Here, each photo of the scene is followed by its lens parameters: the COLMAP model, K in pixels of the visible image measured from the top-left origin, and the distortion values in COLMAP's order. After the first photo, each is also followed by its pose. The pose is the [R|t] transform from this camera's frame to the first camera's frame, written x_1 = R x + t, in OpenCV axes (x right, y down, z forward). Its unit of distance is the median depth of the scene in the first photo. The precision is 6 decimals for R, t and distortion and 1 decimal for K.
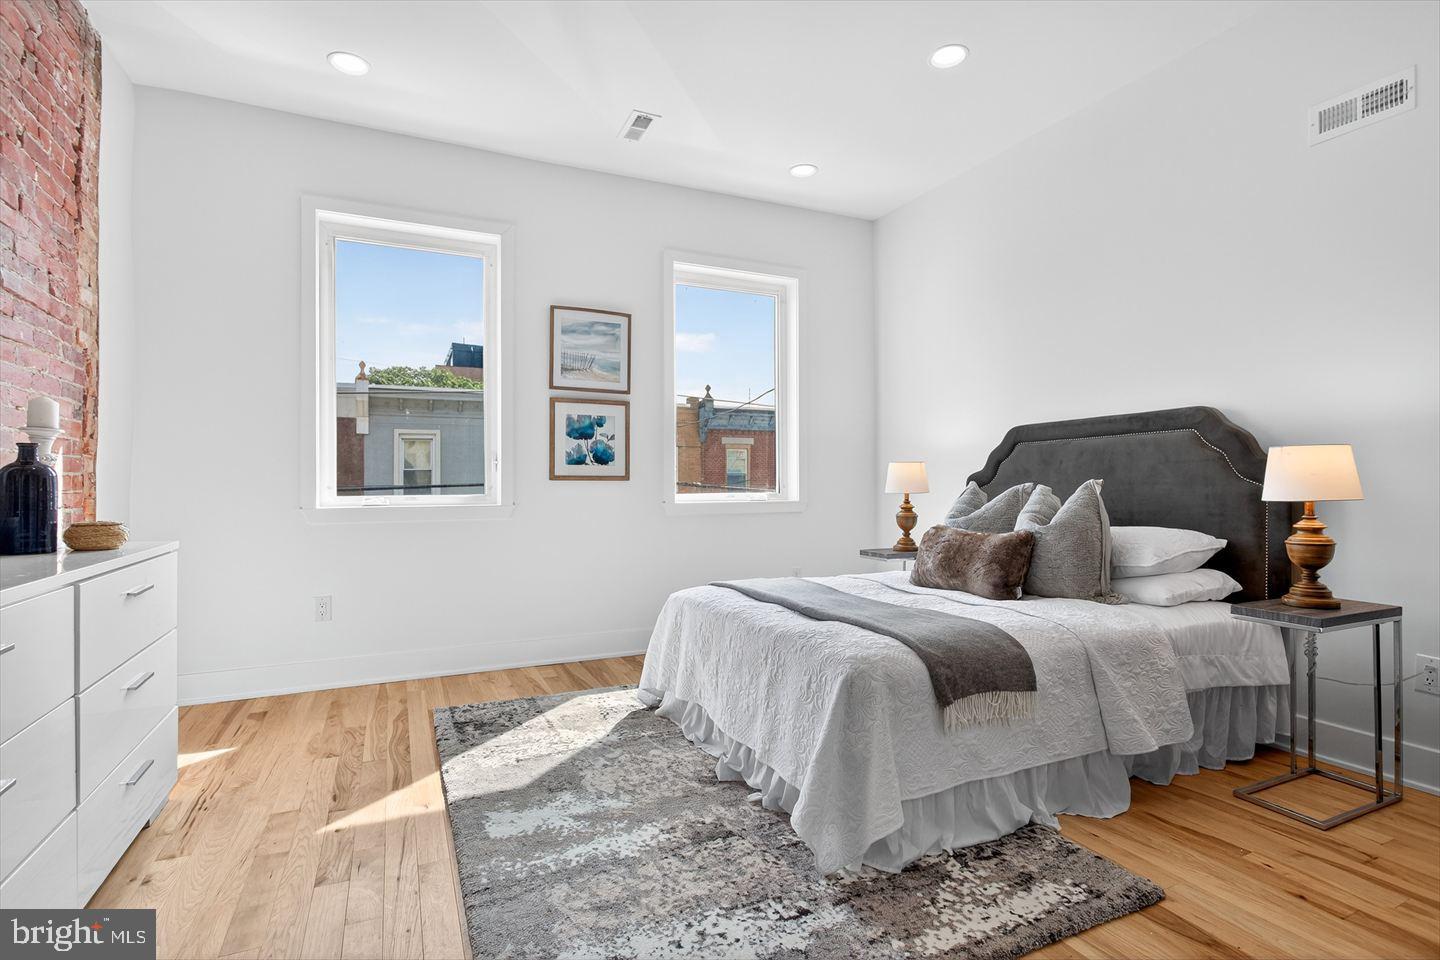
lens RADIAL K [[690.9, 0, 721.4], [0, 690.9, 484.6], [0, 0, 1]] dist [-0.006231, 0.001249]
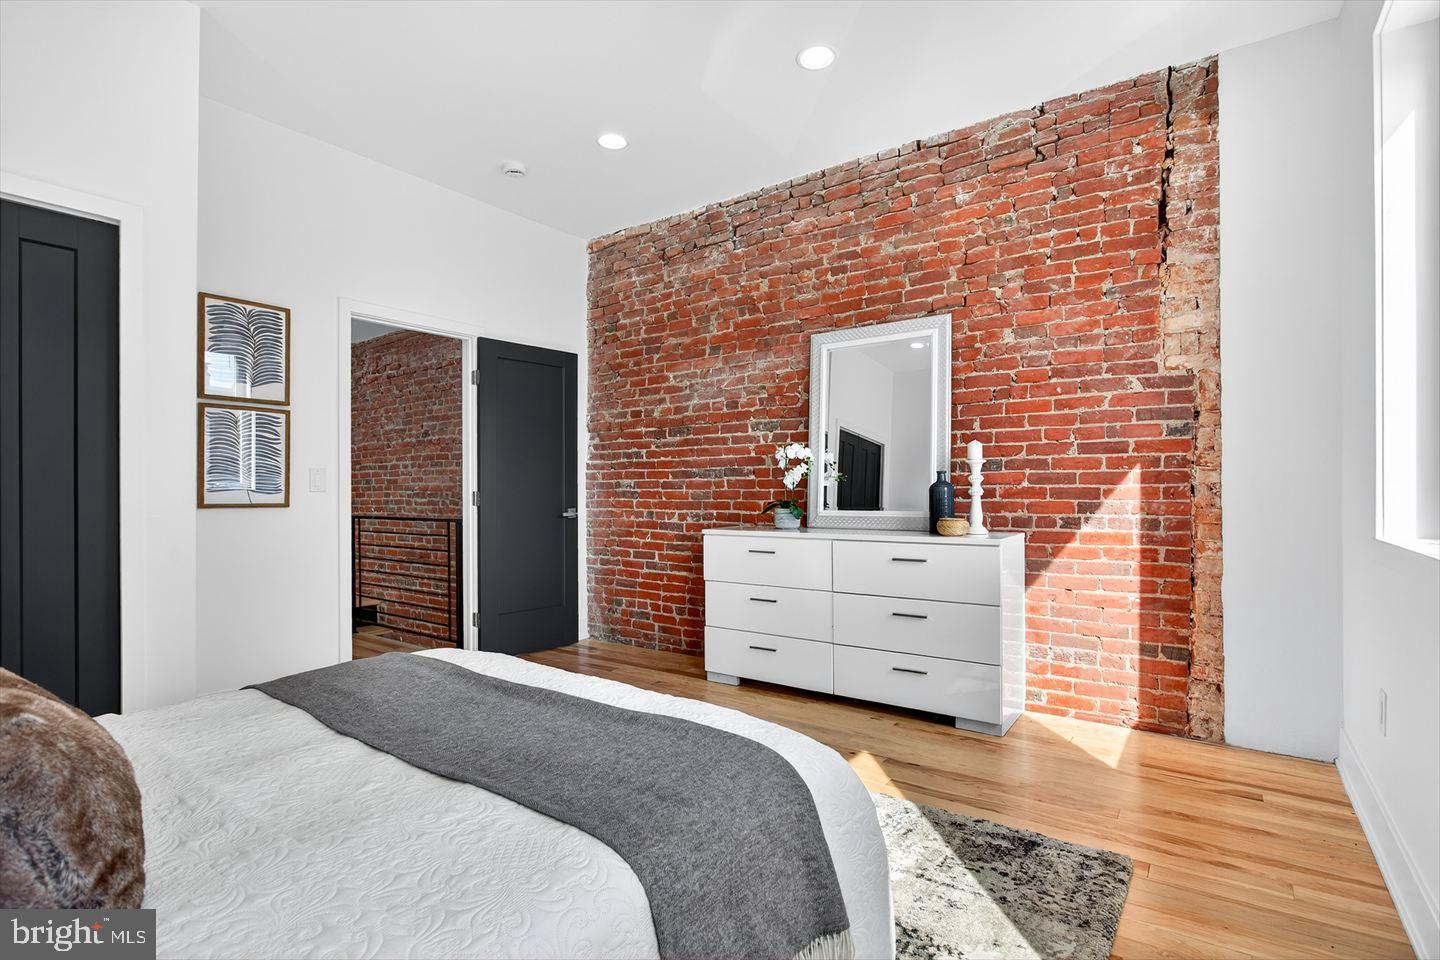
lens RADIAL K [[690.9, 0, 721.4], [0, 690.9, 484.6], [0, 0, 1]] dist [-0.006231, 0.001249]
pose [[-0.875843, 0.000518, -0.482596, 0.222320], [0.001179, 0.999999, -0.001067, -0.015791], [0.482595, -0.001504, -0.875843, 1.423336]]
